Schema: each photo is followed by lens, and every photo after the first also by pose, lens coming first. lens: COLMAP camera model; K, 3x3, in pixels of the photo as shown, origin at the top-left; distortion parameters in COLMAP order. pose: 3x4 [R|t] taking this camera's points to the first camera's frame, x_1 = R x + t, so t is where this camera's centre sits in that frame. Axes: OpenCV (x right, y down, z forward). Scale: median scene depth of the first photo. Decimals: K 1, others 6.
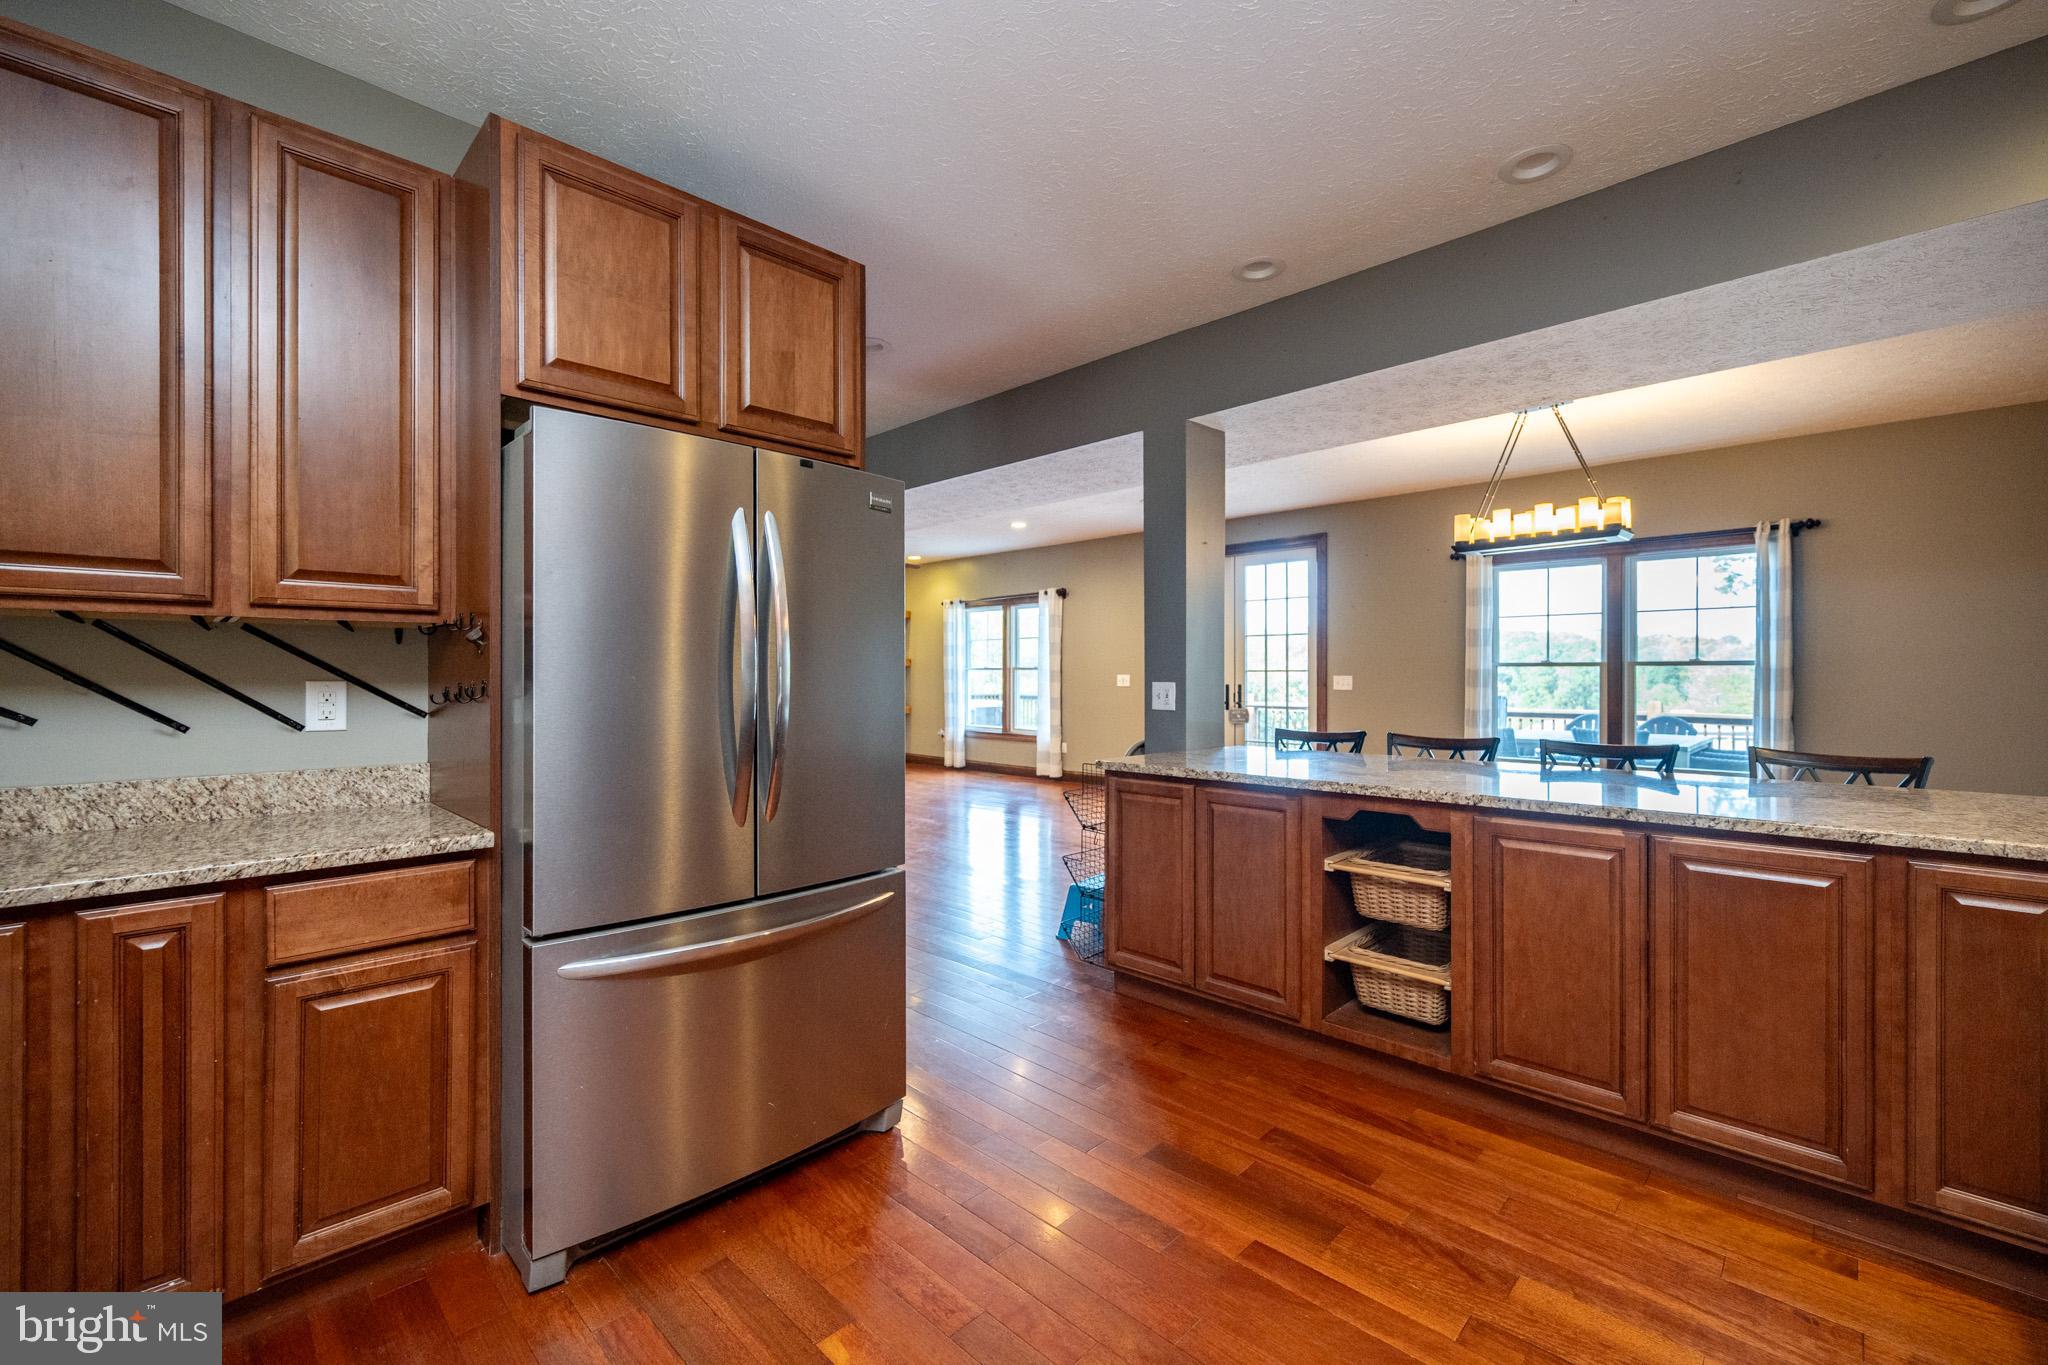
lens RADIAL K [[834.1, 0, 1067.9], [0, 834.1, 676.9], [0, 0, 1]] dist [0.001658, -0.001318]
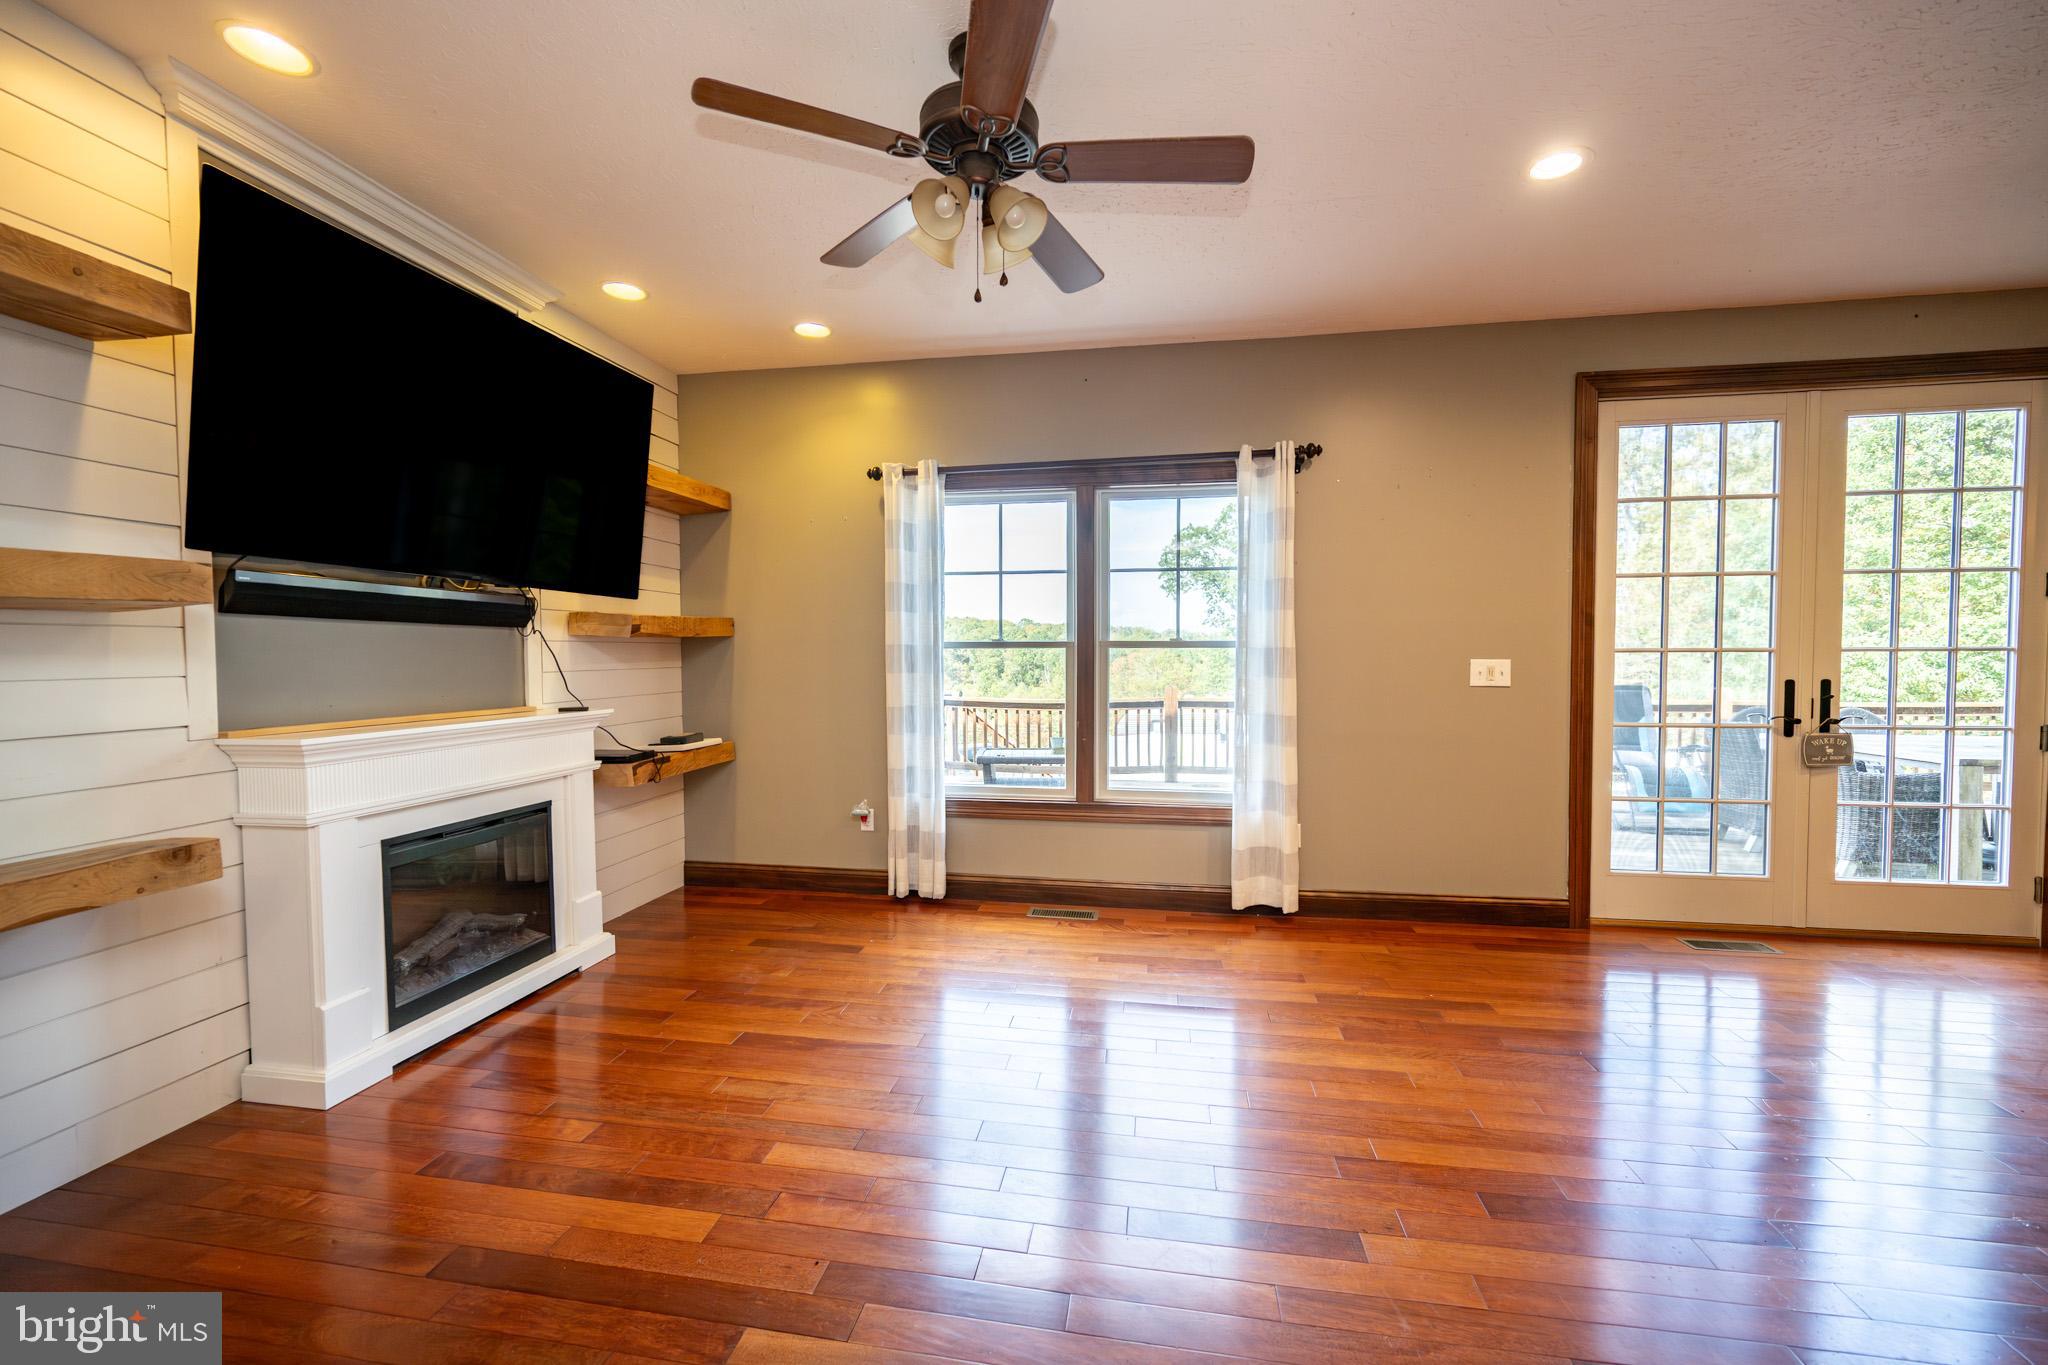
lens RADIAL K [[834.1, 0, 1020.0], [0, 834.1, 682.7], [0, 0, 1]] dist [0.001658, -0.001318]
pose [[0.837900, -0.018852, 0.545498, -0.321874], [0.003201, 0.999556, 0.029627, -0.003181], [-0.545815, -0.023078, 0.837588, 0.678676]]
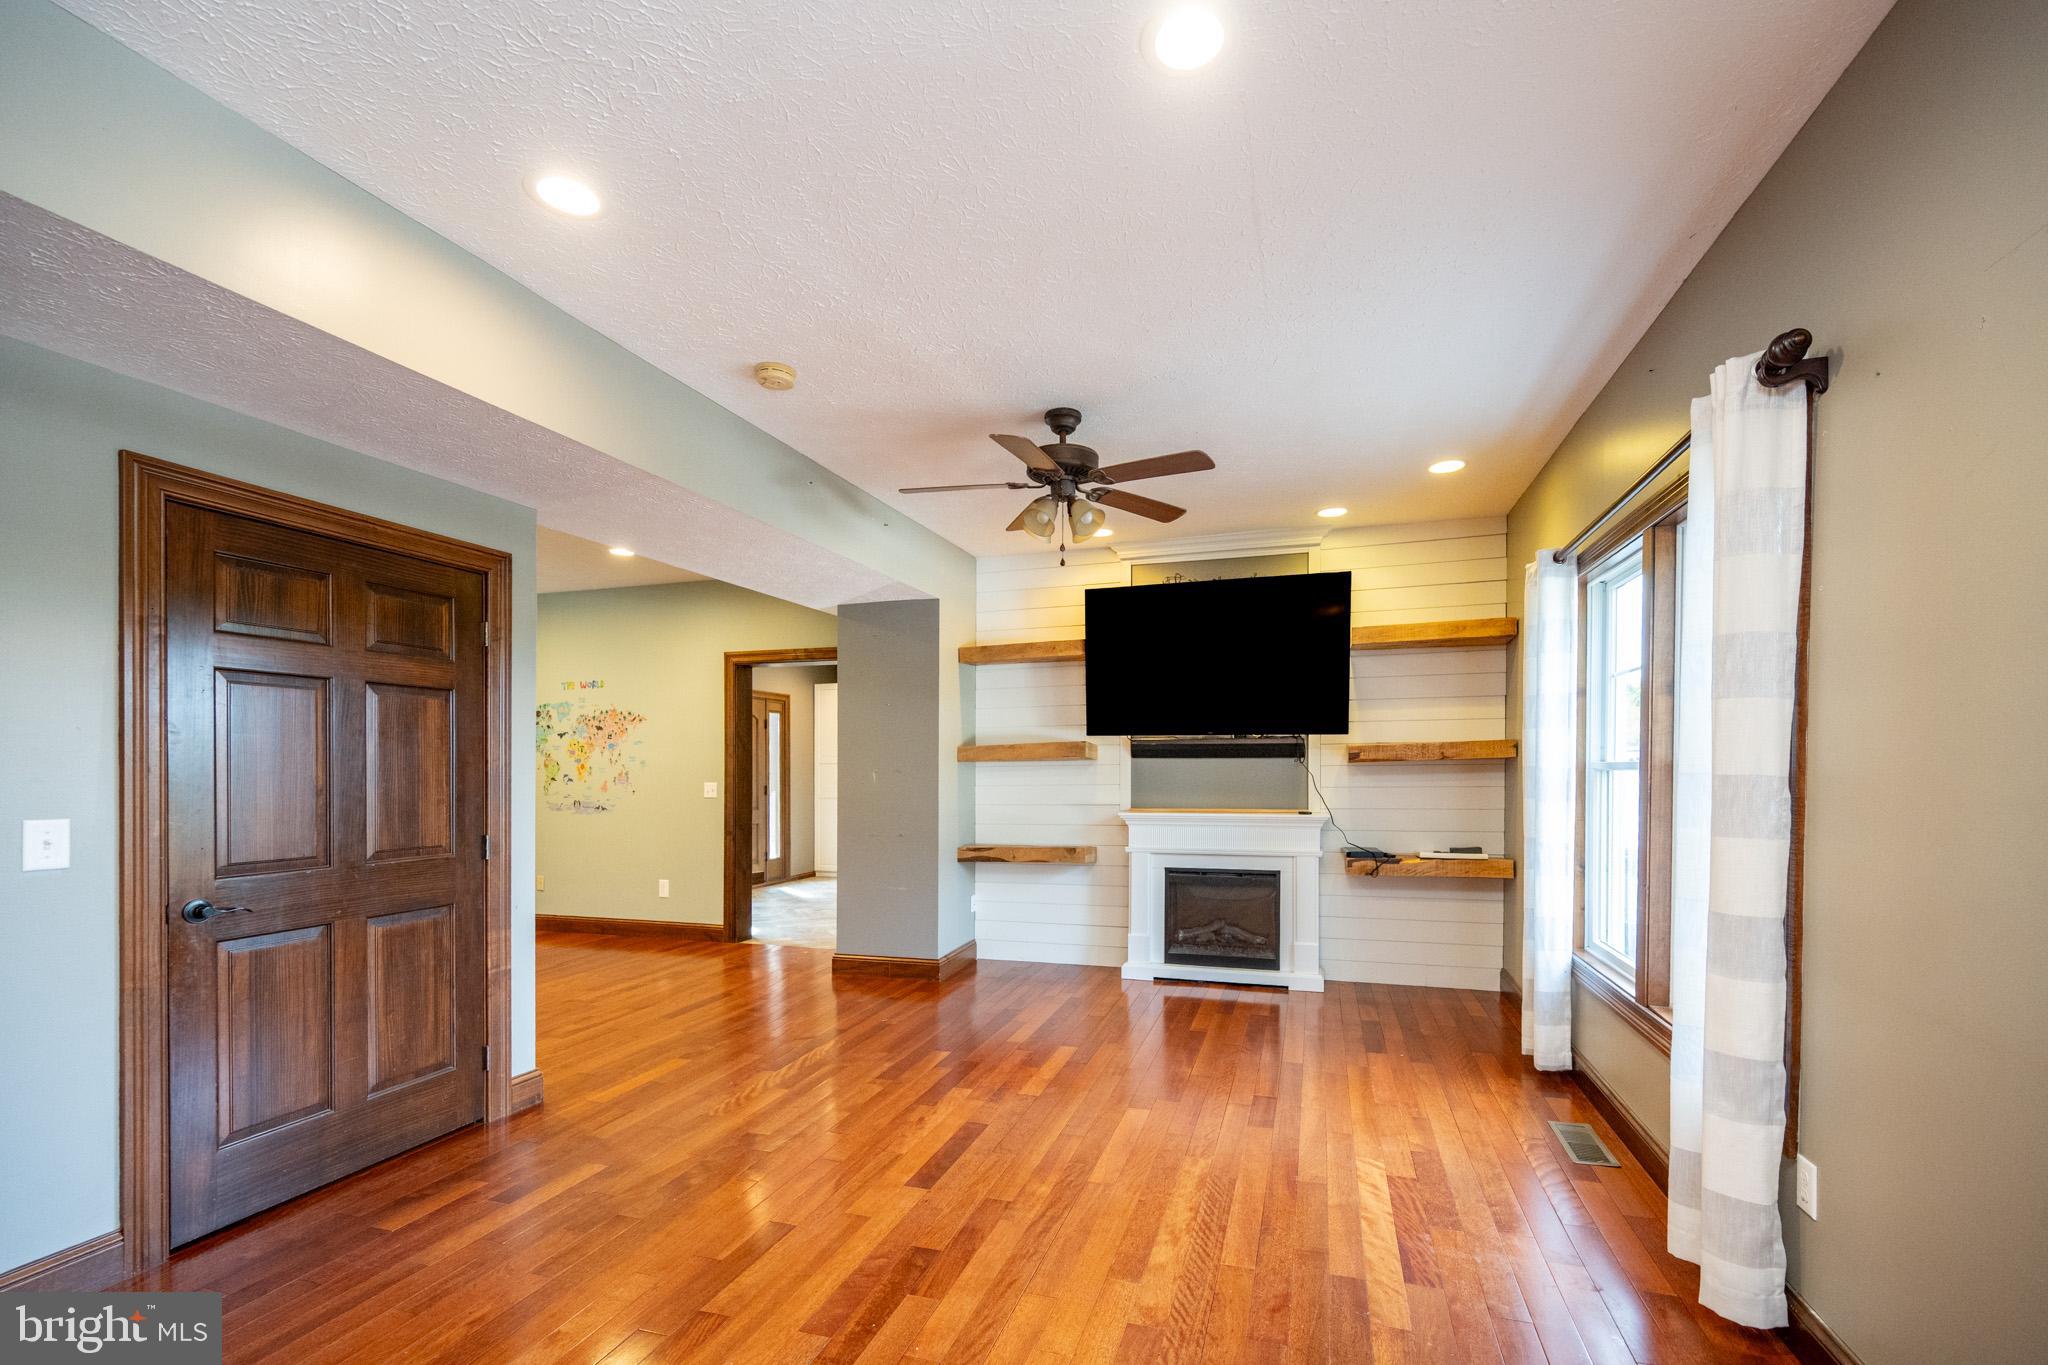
lens RADIAL K [[834.1, 0, 1039.2], [0, 834.1, 775.1], [0, 0, 1]] dist [0.001658, -0.001318]
pose [[0.410192, 0.000886, -0.911999, 0.084756], [-0.000986, 0.999999, 0.000529, -0.005463], [0.911999, 0.000682, 0.410192, 0.713819]]
